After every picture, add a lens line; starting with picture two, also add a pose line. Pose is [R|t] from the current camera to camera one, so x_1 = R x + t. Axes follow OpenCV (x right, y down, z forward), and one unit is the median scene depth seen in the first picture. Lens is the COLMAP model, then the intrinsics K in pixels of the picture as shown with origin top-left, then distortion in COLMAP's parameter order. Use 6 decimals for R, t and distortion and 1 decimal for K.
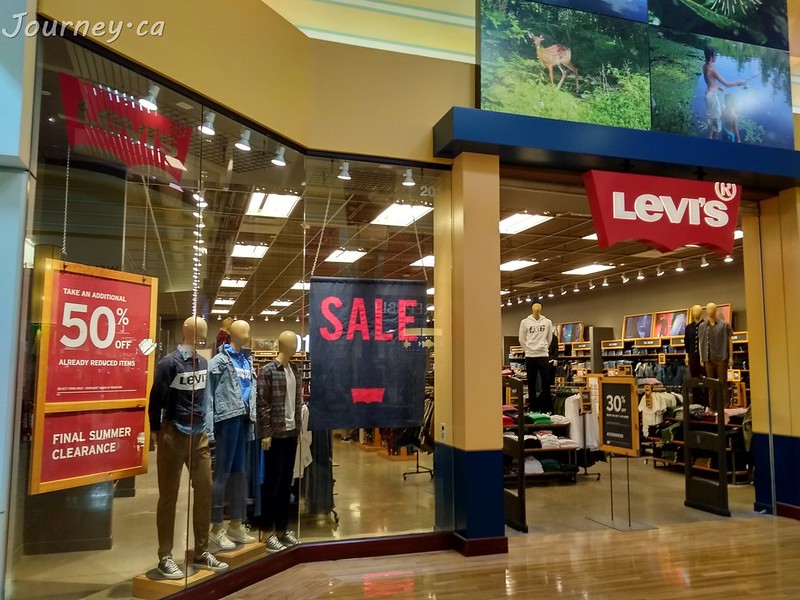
lens RADIAL K [[657.7, 0, 400.6], [0, 657.7, 301.3], [0, 0, 1]] dist [0.009893, 0.006810]
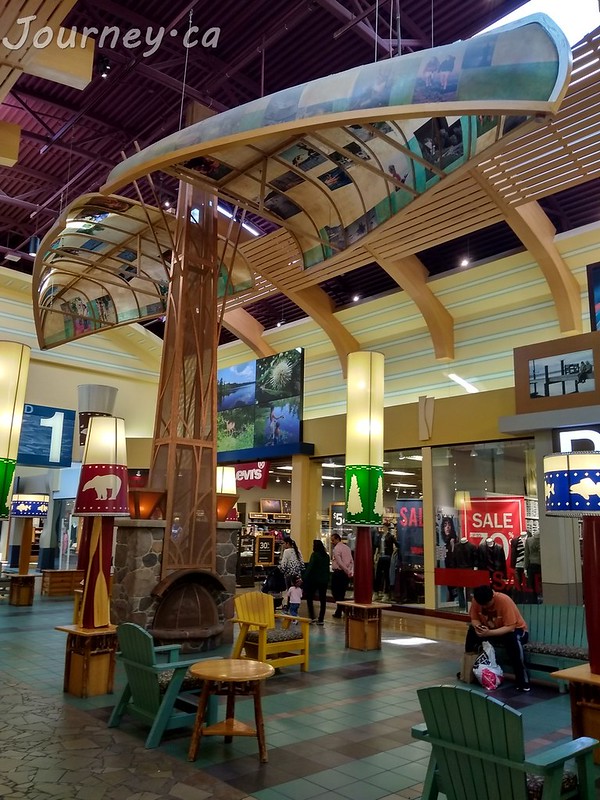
lens RADIAL K [[657.7, 0, 300.3], [0, 657.7, 398.8], [0, 0, 1]] dist [0.009893, 0.006810]
pose [[0.416002, -0.173754, -0.892610, 2.968739], [0.069801, 0.984781, -0.159165, 0.003934], [0.906681, 0.003908, 0.421799, 0.022900]]
